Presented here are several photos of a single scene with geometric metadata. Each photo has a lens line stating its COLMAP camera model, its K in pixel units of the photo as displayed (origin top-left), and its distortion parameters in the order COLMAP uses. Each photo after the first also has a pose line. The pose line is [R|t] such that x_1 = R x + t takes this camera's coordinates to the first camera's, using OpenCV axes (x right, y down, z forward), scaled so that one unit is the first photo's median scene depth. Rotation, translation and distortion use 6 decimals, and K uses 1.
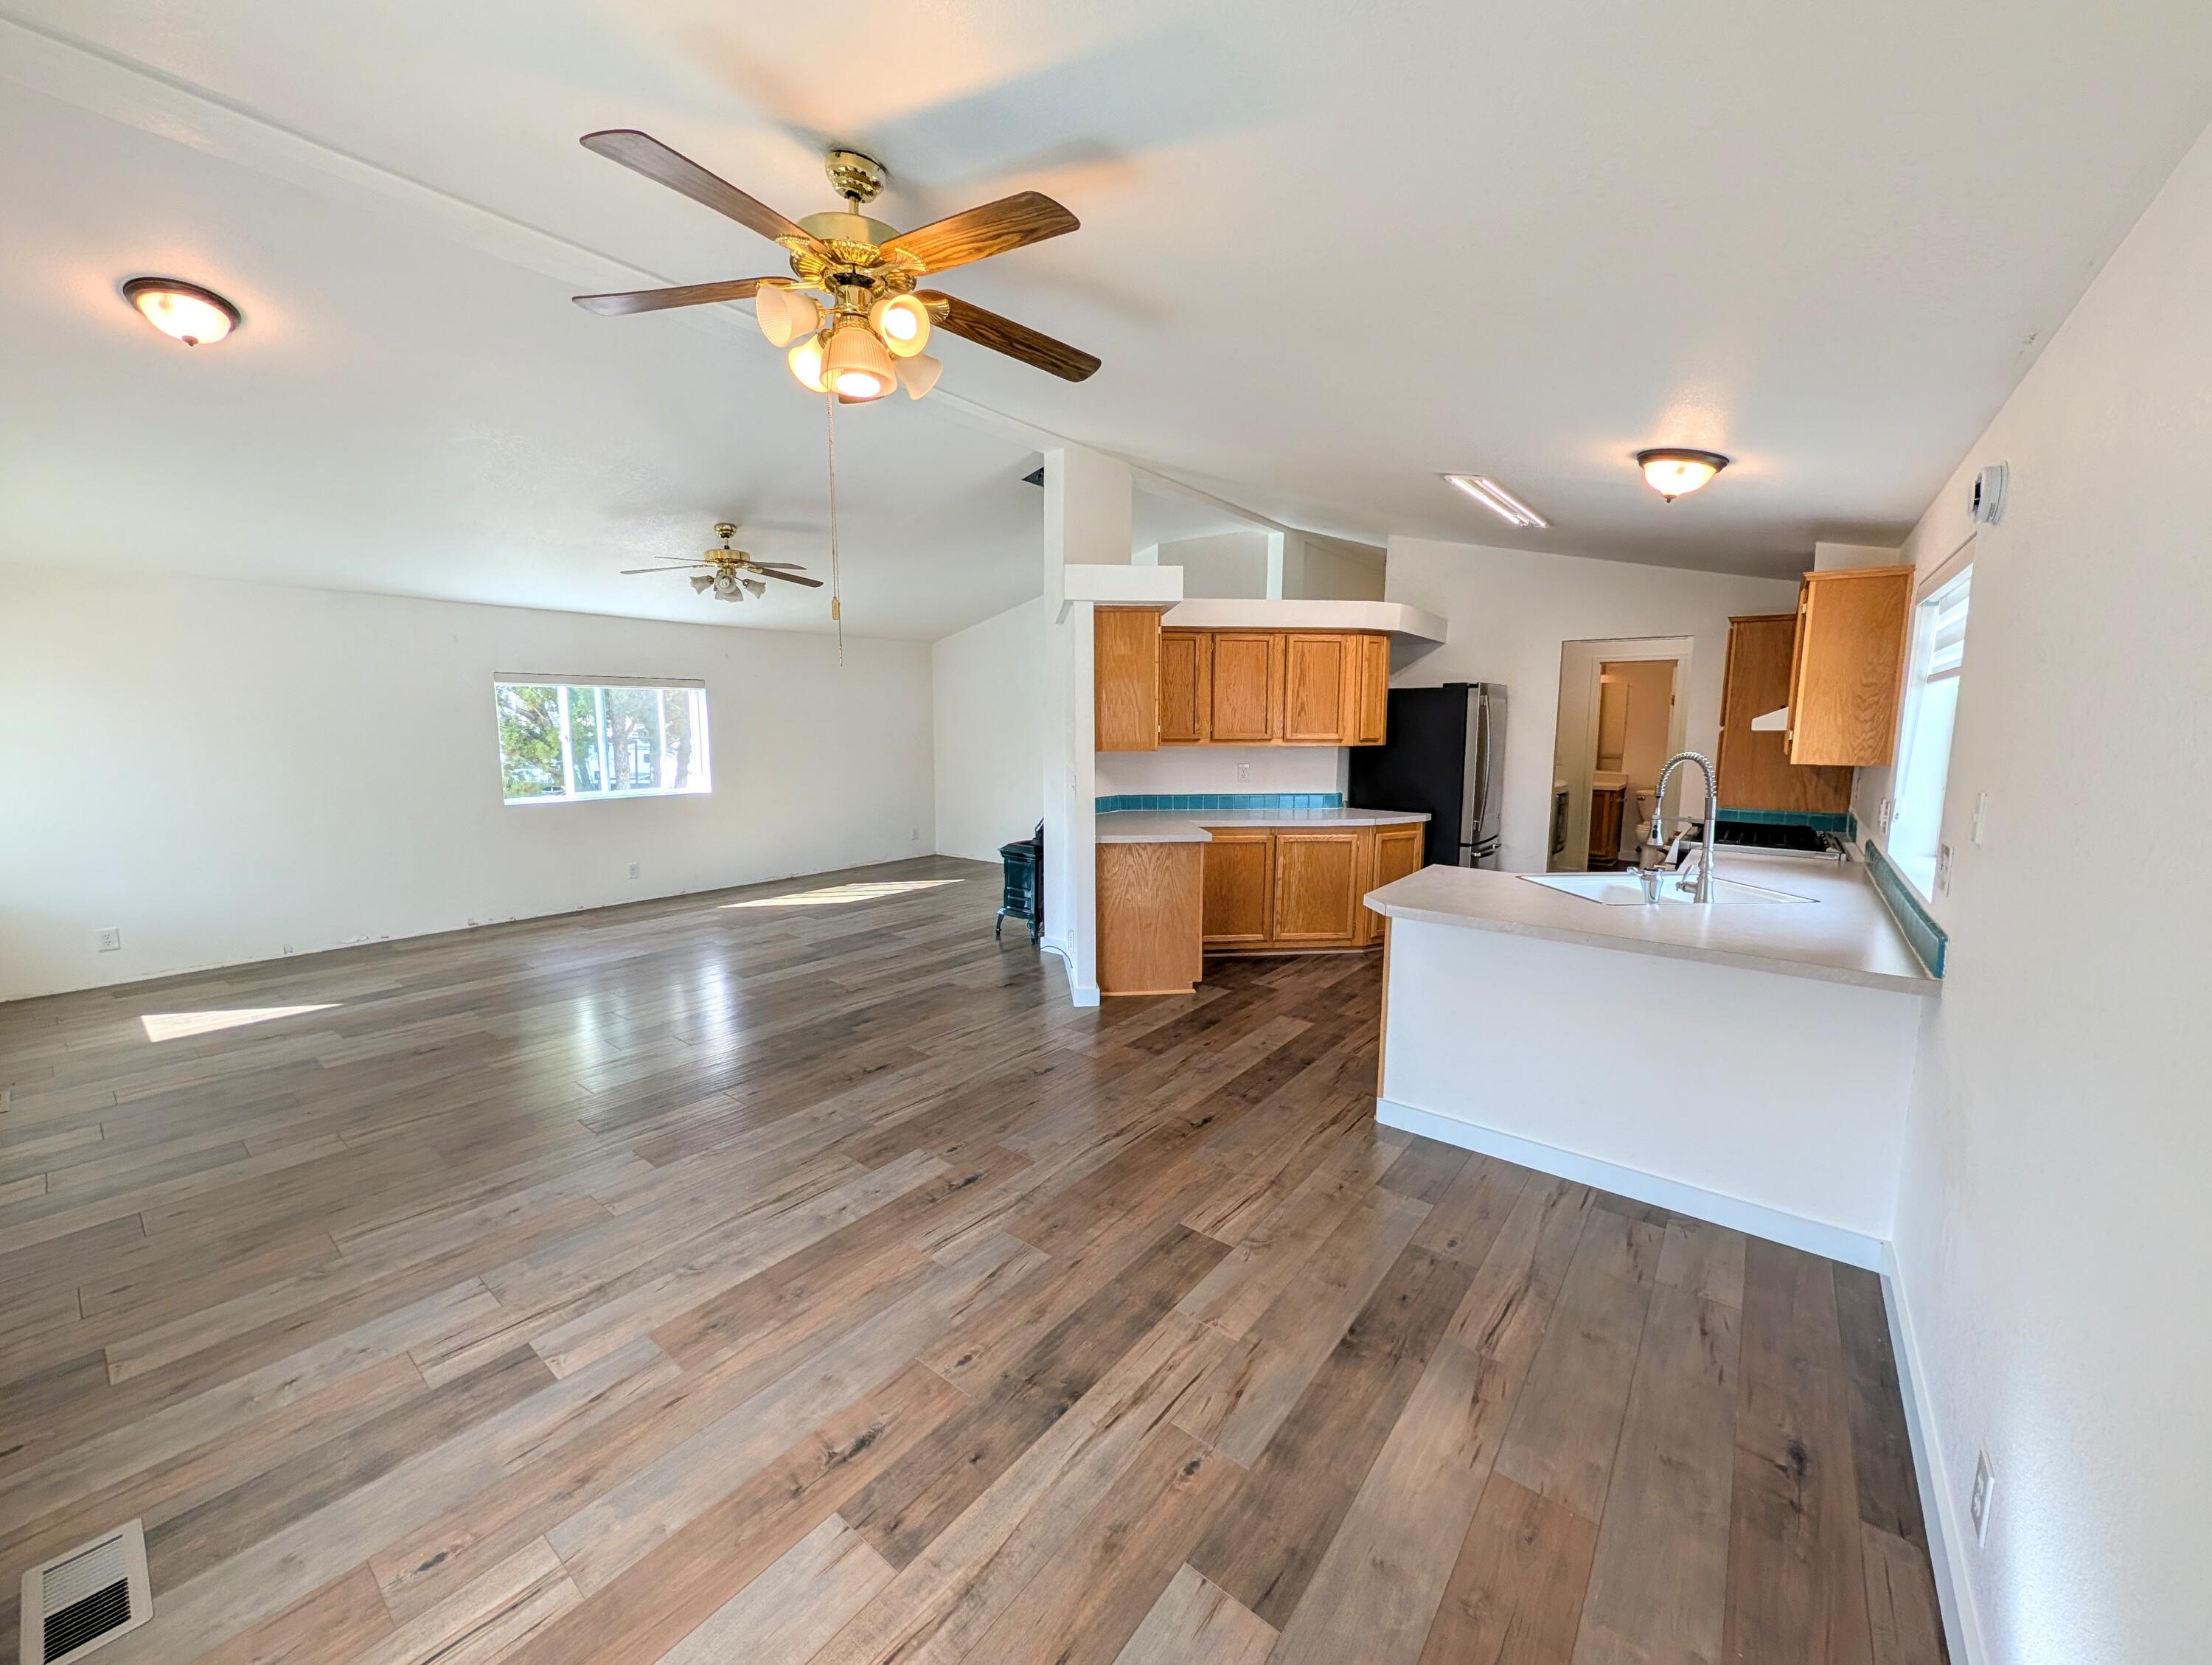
lens RADIAL K [[847.9, 0, 1106.8], [0, 847.9, 826.7], [0, 0, 1]] dist [0.001975, 0.000277]
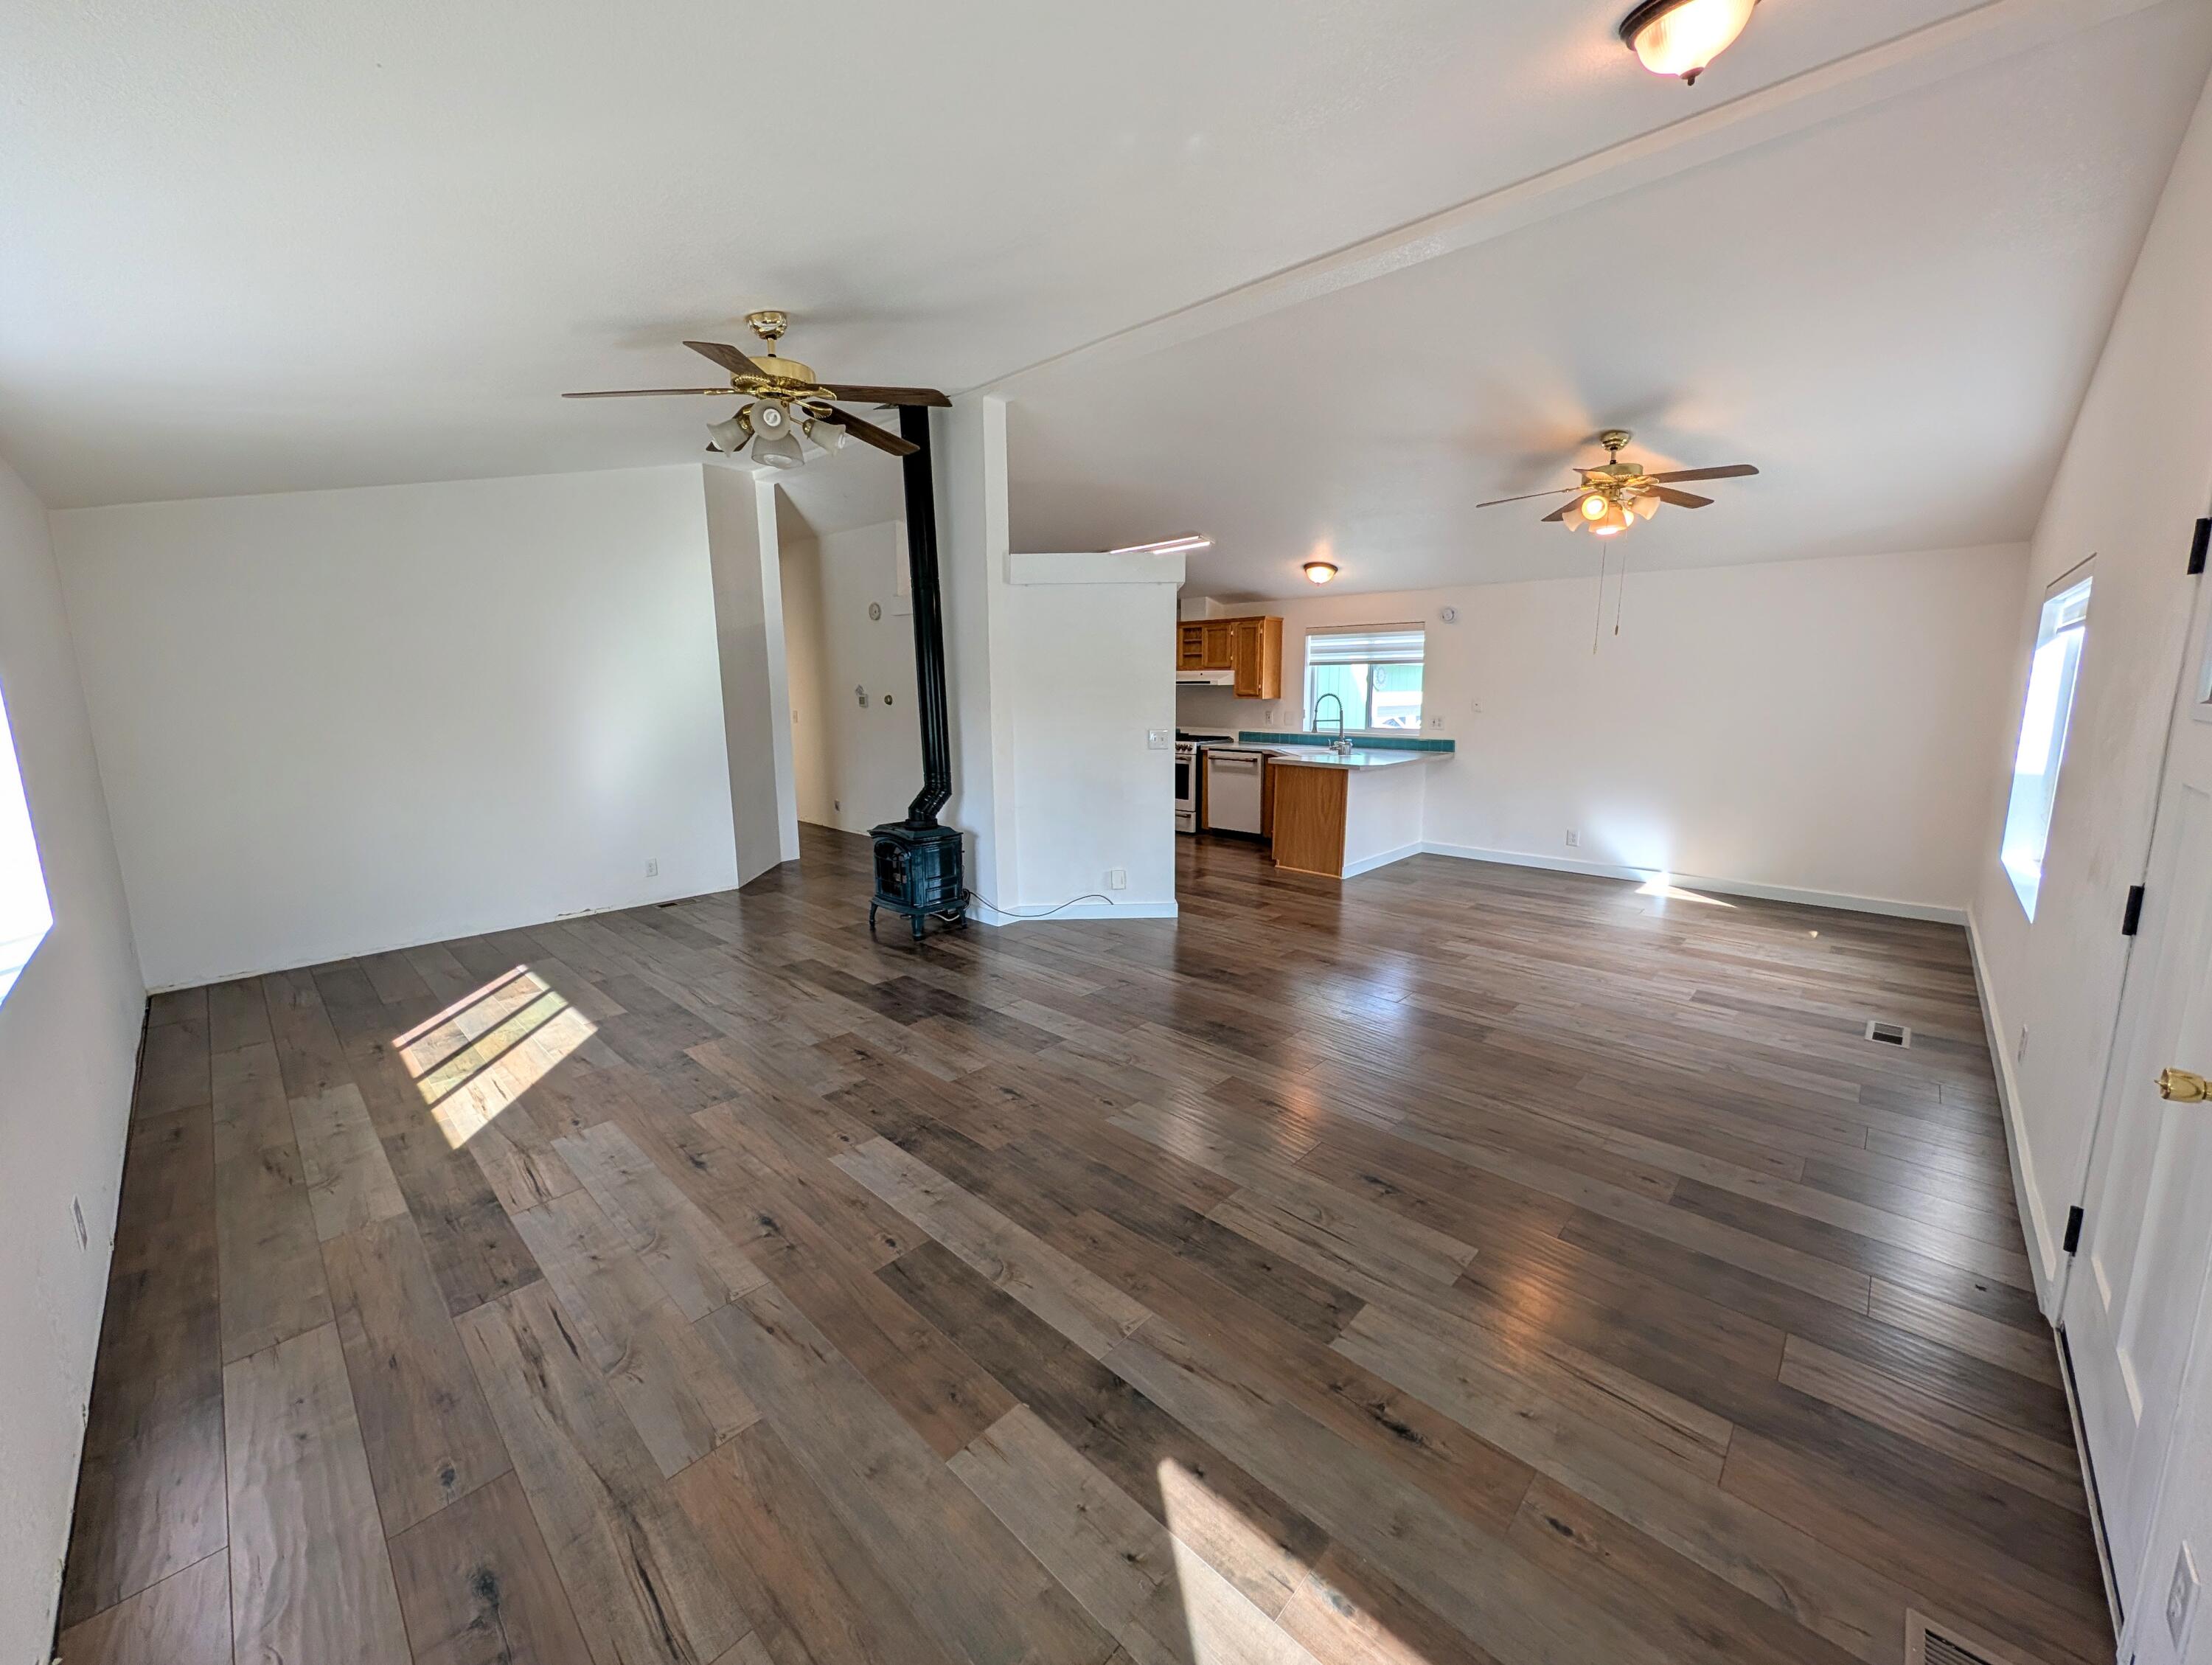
lens RADIAL K [[847.9, 0, 1106.2], [0, 847.9, 831.2], [0, 0, 1]] dist [0.001975, 0.000277]
pose [[0.091063, -0.174630, 0.980414, -1.490859], [0.132781, 0.977843, 0.161839, -0.147105], [-0.986953, 0.115443, 0.112233, 1.159979]]
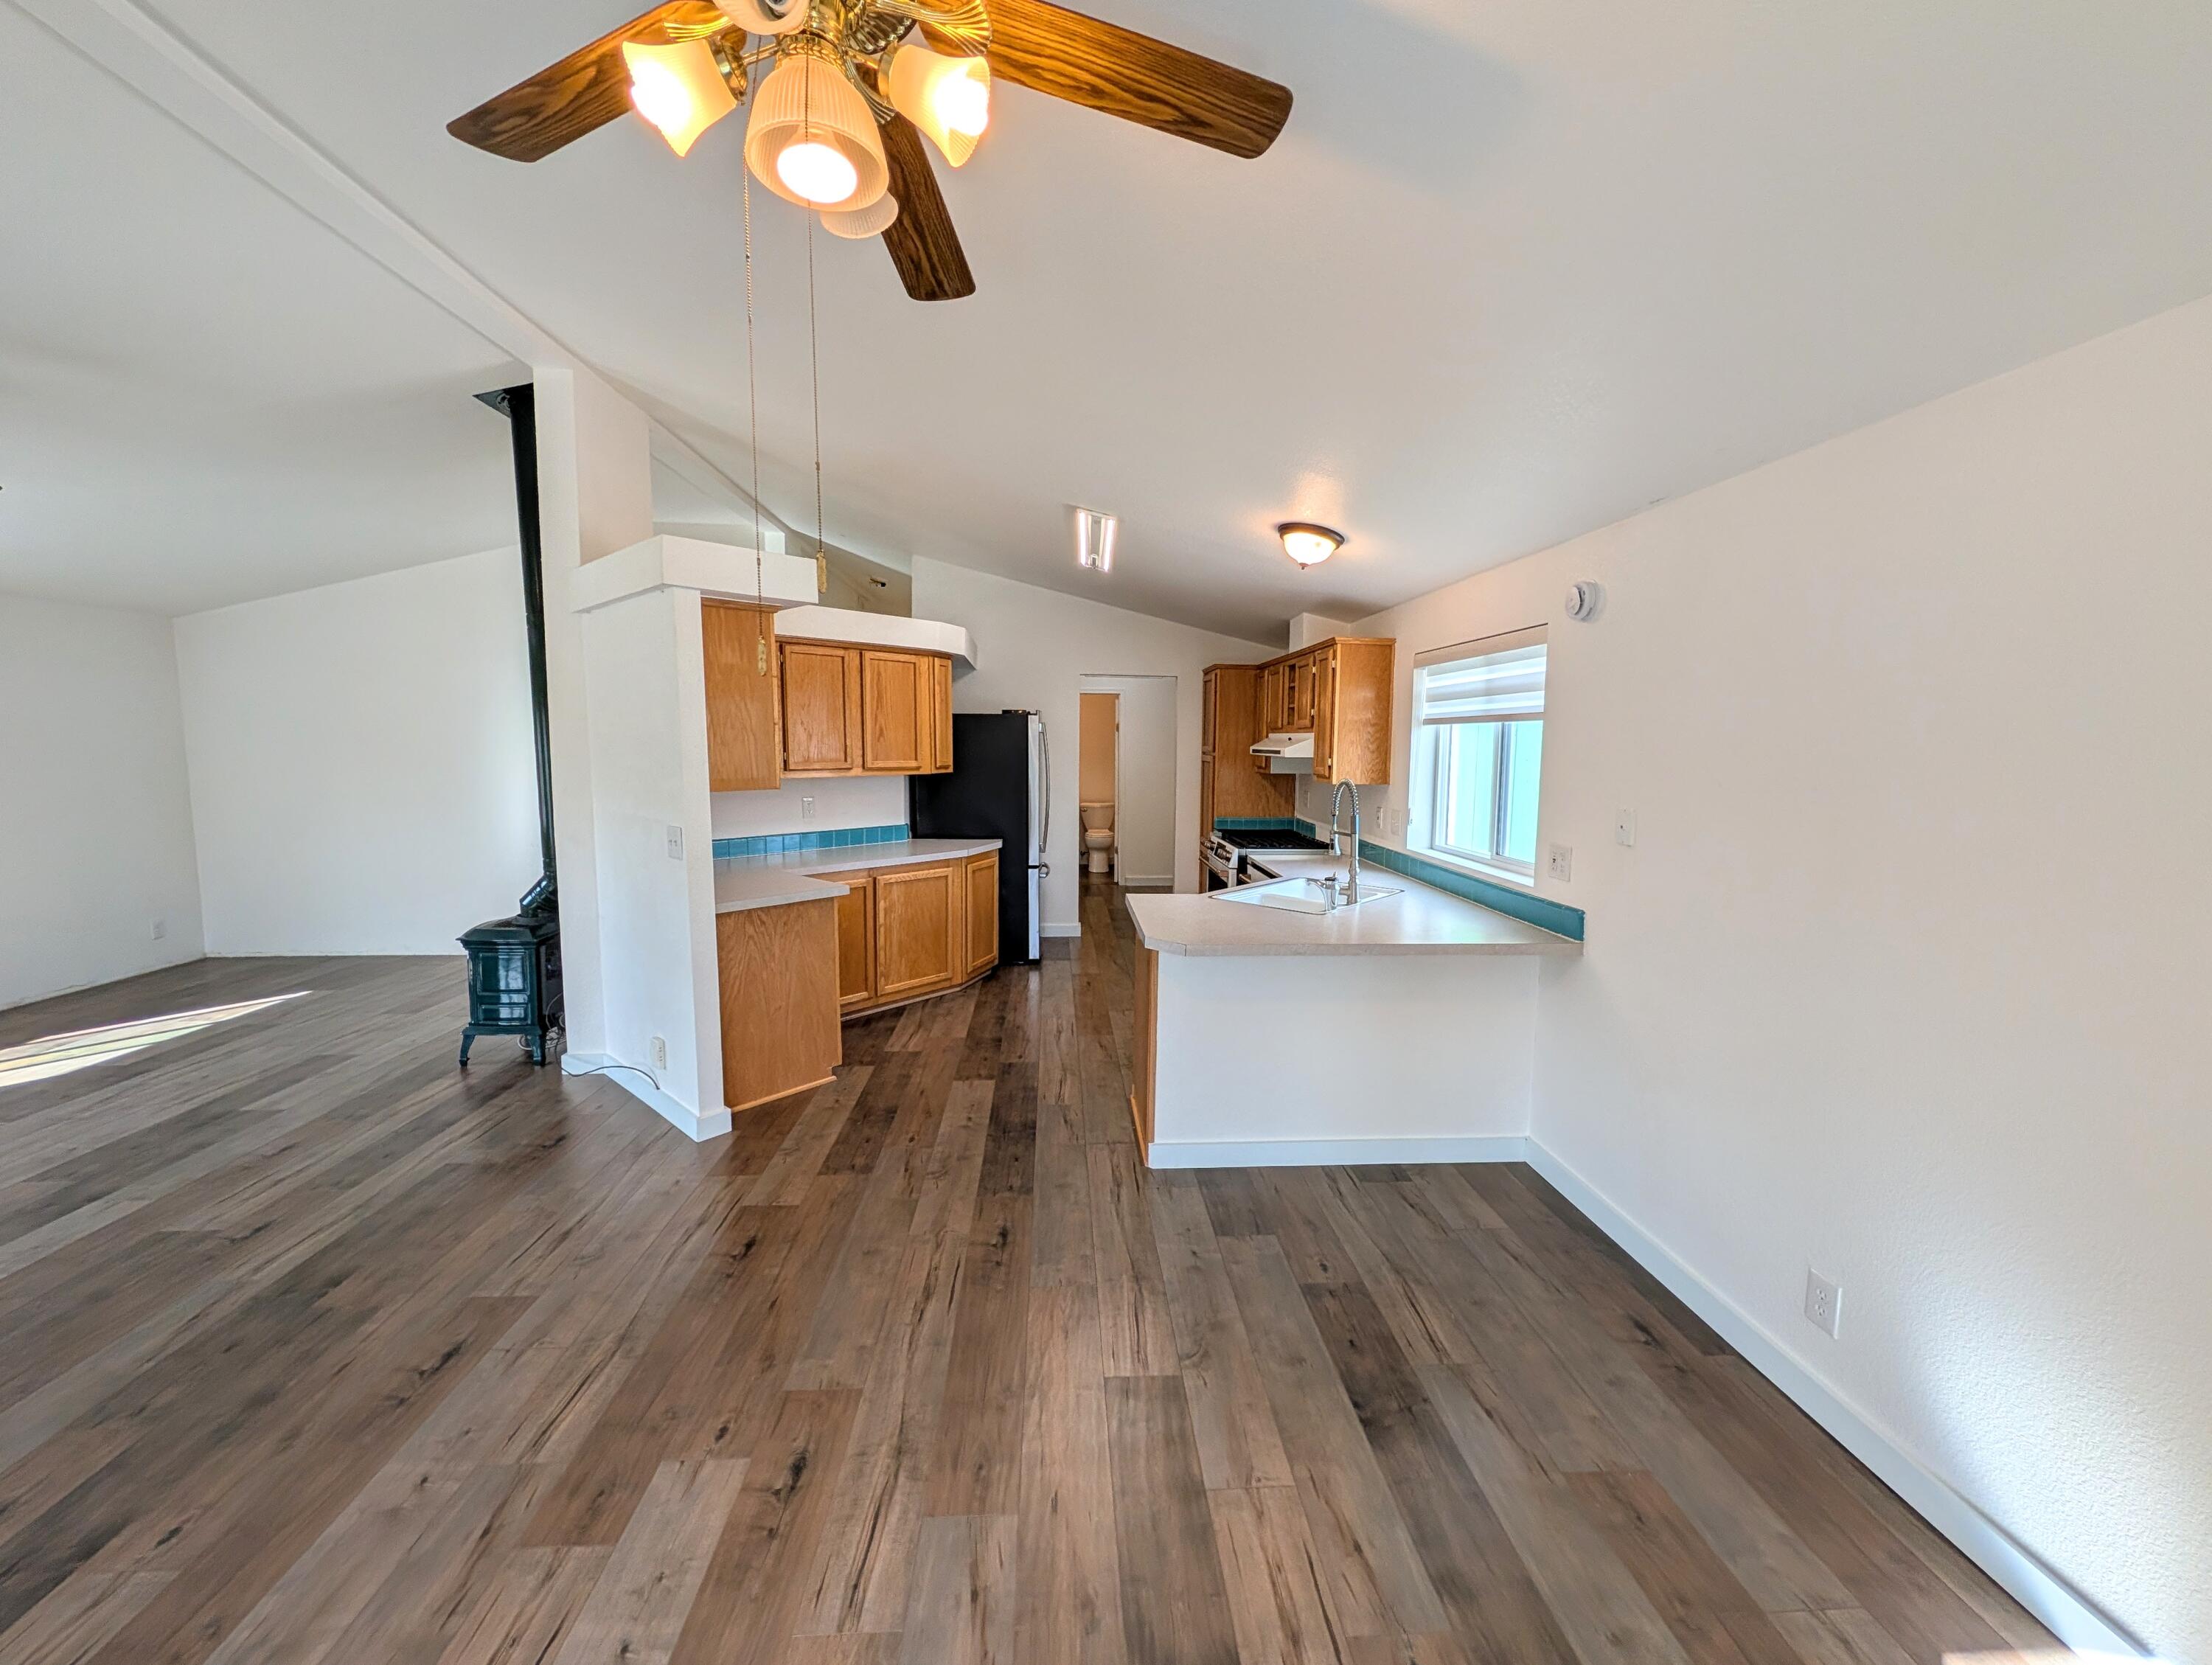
lens RADIAL K [[847.9, 0, 1102.0], [0, 847.9, 827.4], [0, 0, 1]] dist [0.001975, 0.000277]
pose [[0.750427, -0.063522, 0.657894, -0.293371], [0.076385, 0.997037, 0.009139, -0.045853], [-0.656525, 0.043395, 0.753055, 0.257700]]
